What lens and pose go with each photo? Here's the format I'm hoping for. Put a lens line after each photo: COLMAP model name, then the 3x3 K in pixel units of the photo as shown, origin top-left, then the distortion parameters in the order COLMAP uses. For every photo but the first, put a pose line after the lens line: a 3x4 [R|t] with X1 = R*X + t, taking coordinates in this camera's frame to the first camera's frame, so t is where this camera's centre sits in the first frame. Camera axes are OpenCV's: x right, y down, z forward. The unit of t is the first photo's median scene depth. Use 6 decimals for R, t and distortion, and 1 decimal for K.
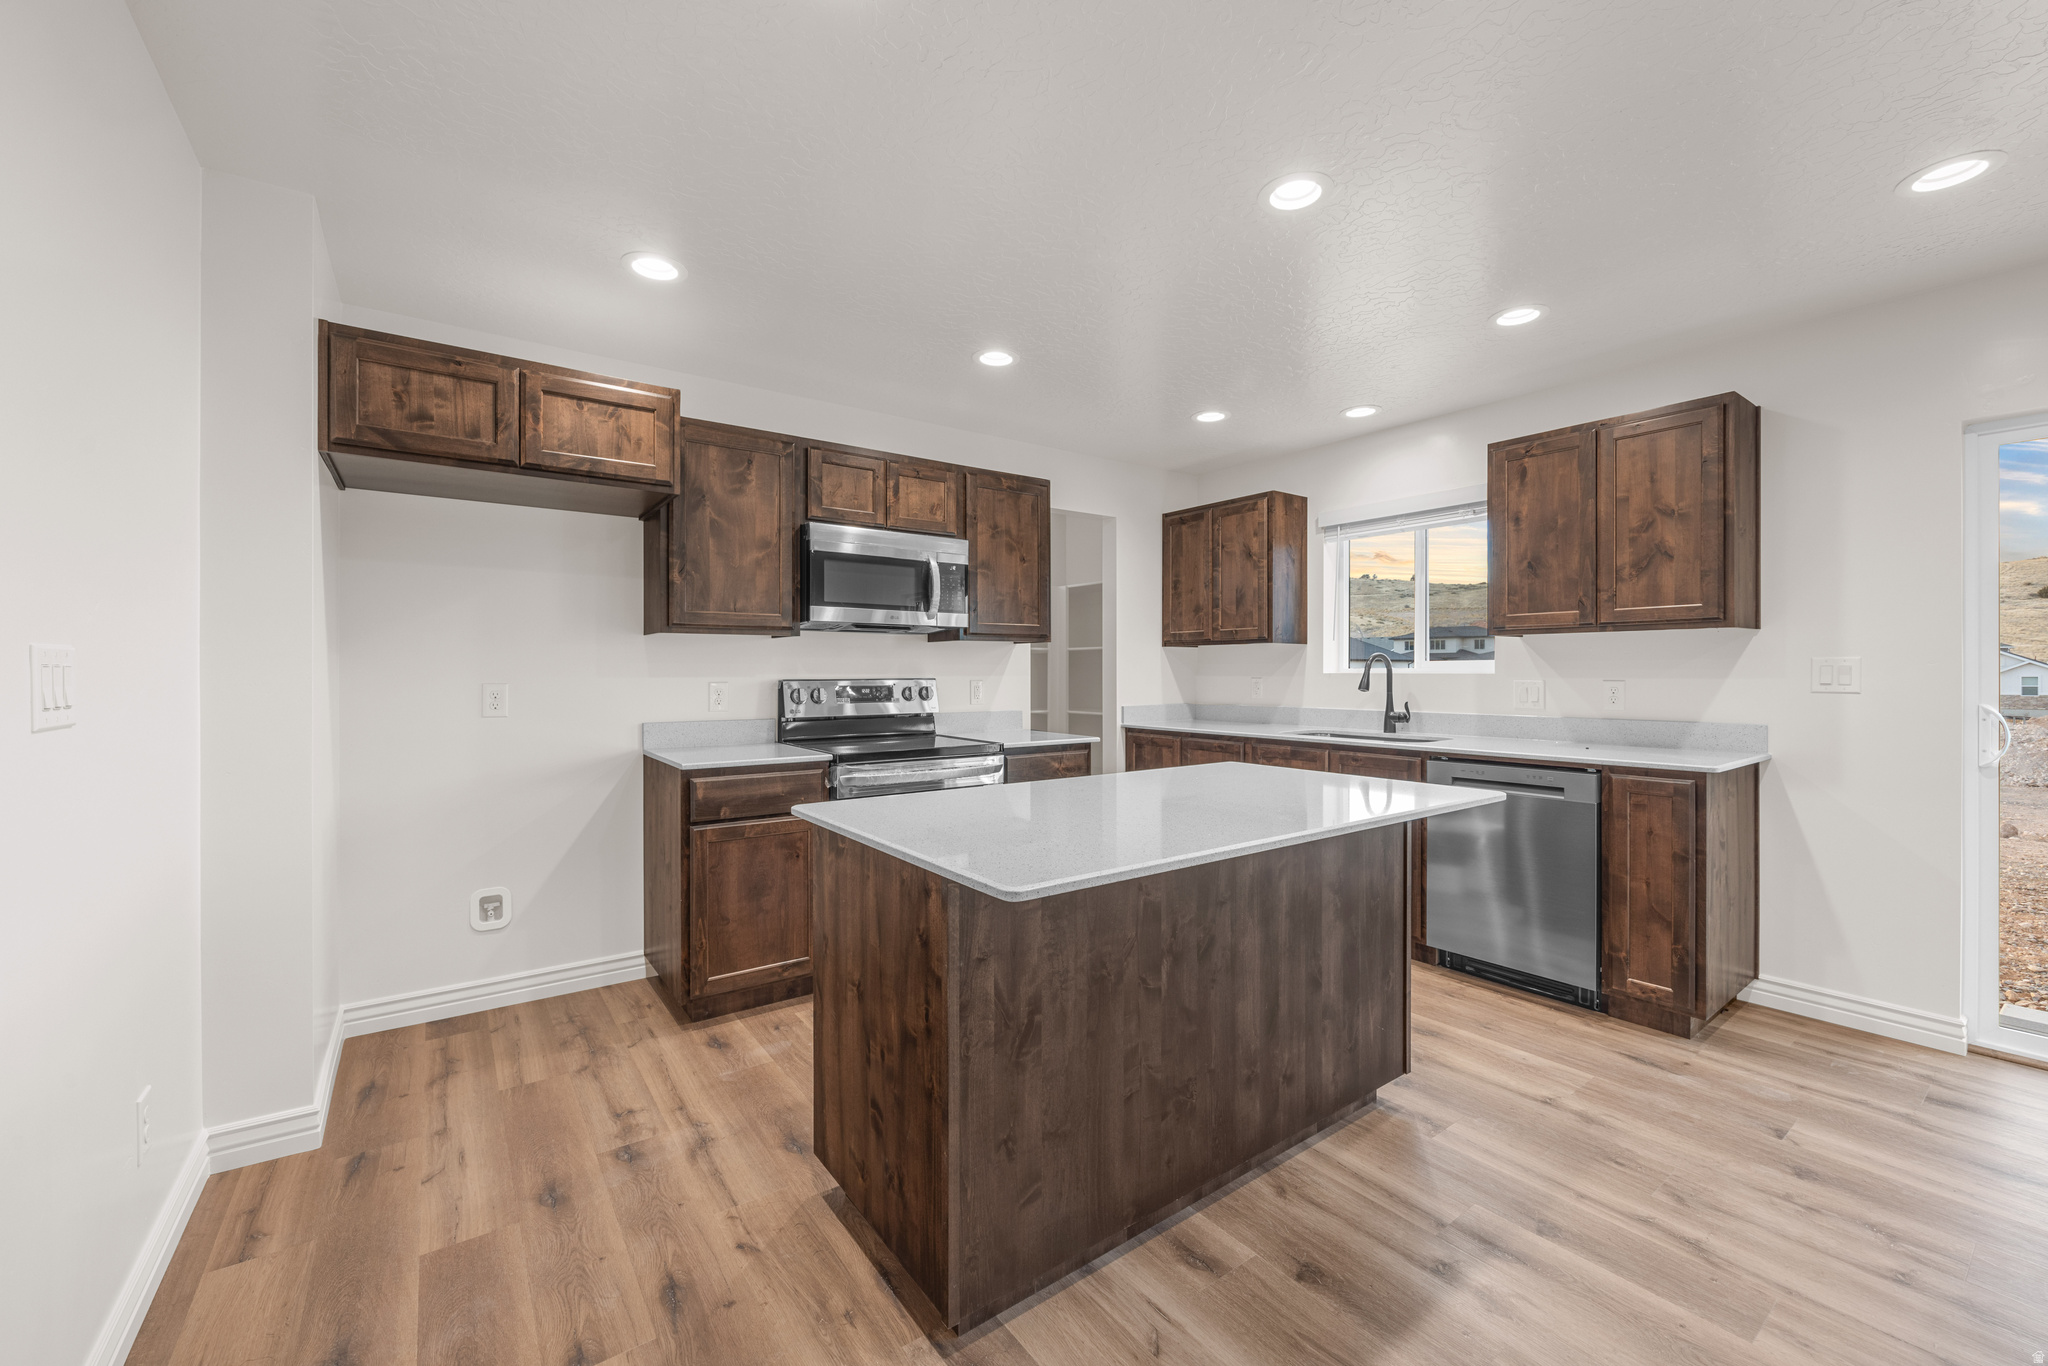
lens RADIAL K [[814.6, 0, 1022.0], [0, 814.6, 673.3], [0, 0, 1]] dist [-0.009108, 0.000305]
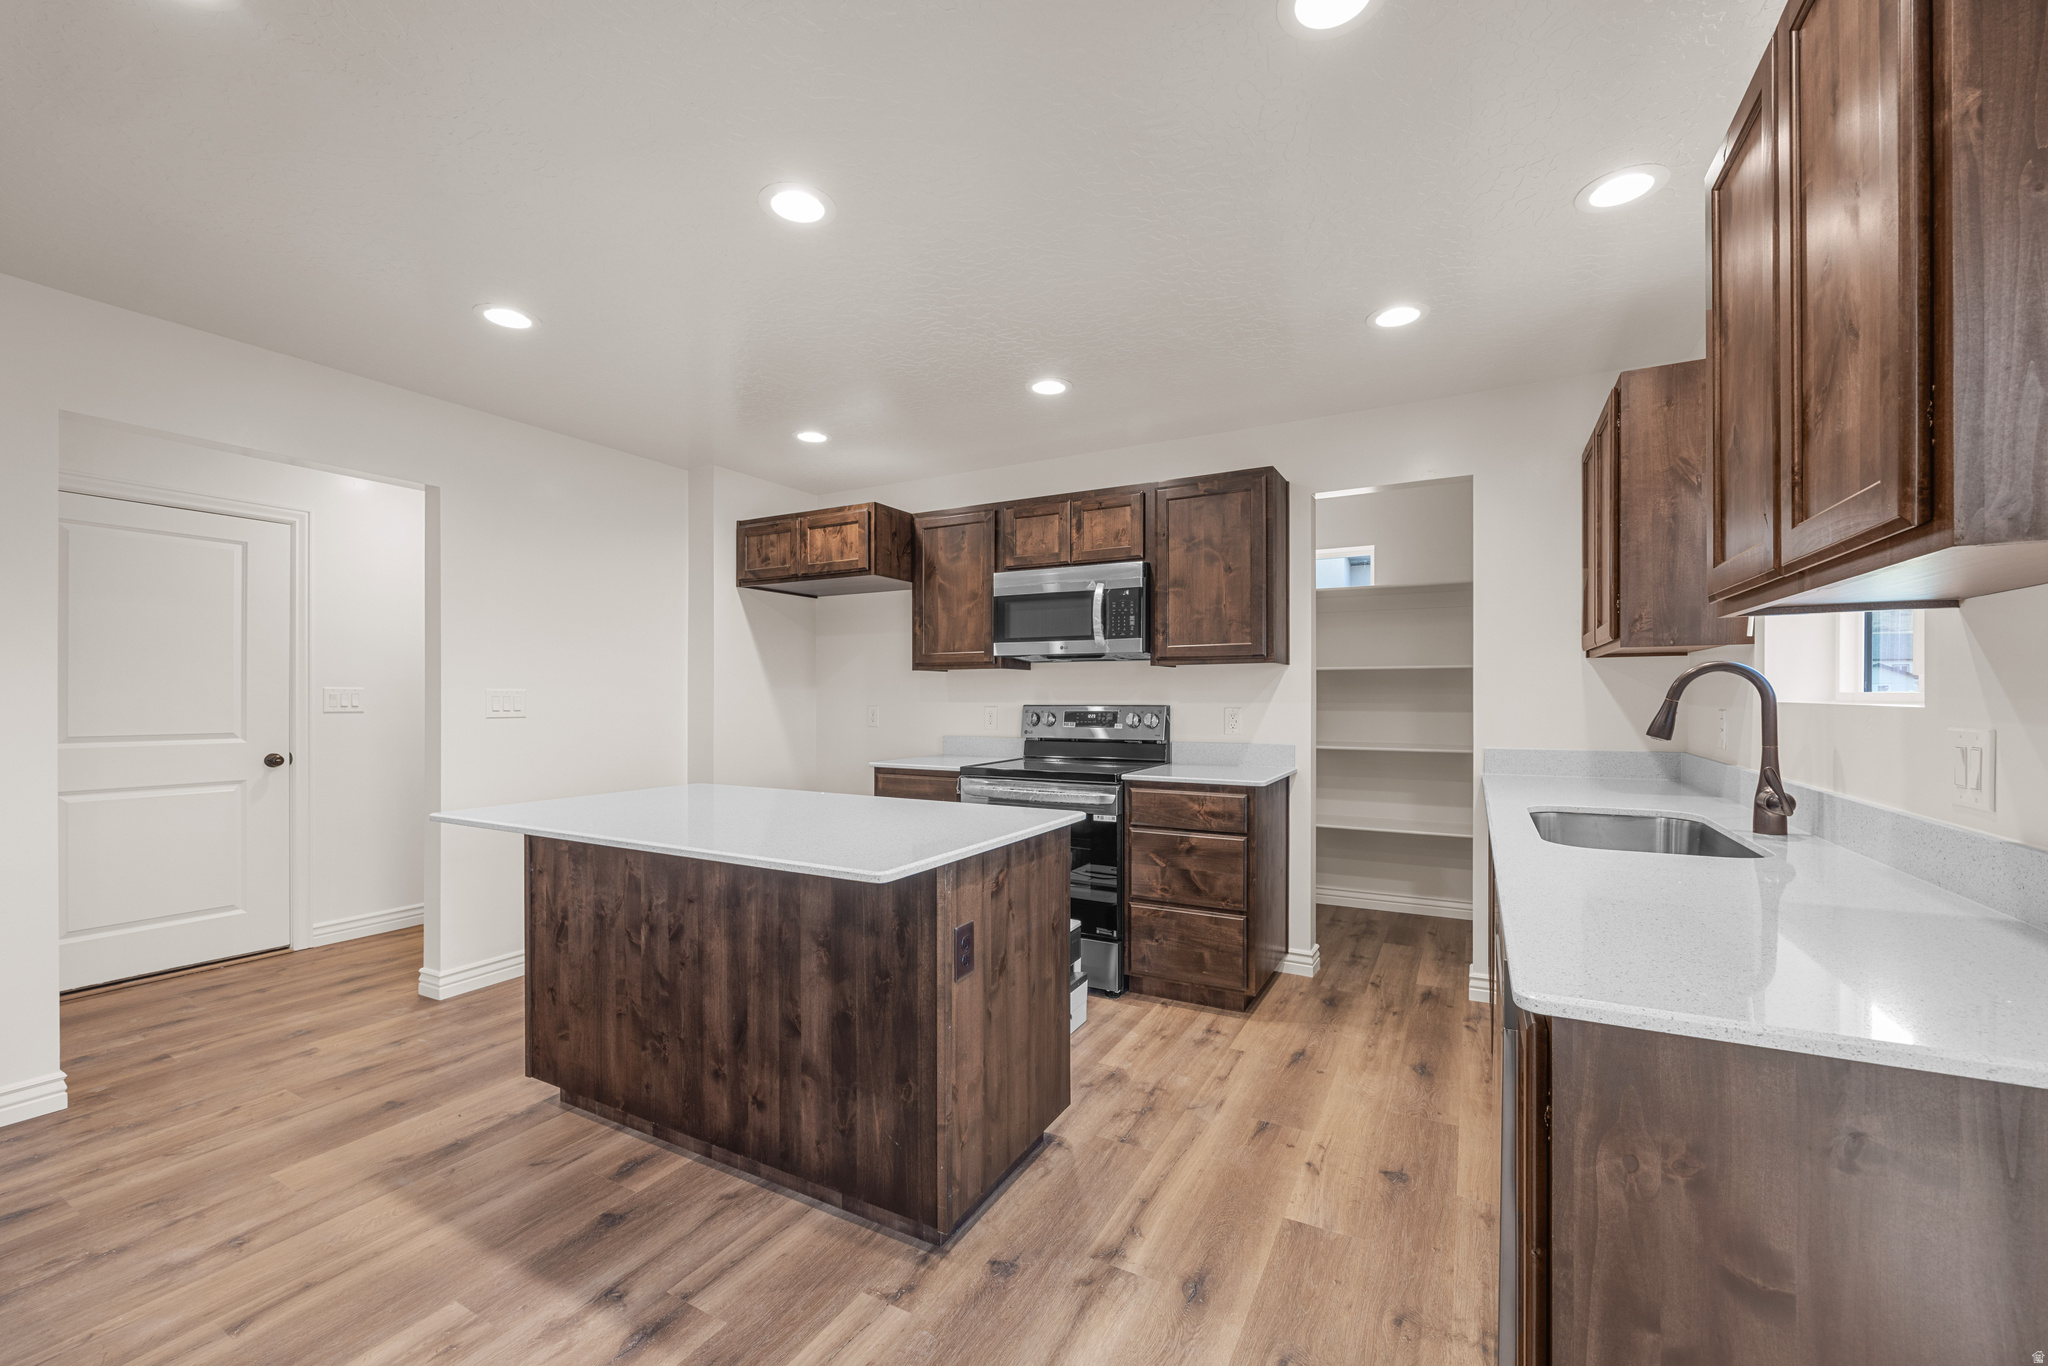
lens RADIAL K [[814.6, 0, 1022.9], [0, 814.6, 697.9], [0, 0, 1]] dist [-0.009108, 0.000305]
pose [[0.431368, 0.001938, -0.902174, 1.206283], [-0.000998, 0.999998, 0.001671, -0.006217], [0.902175, 0.000179, 0.431369, 0.752163]]
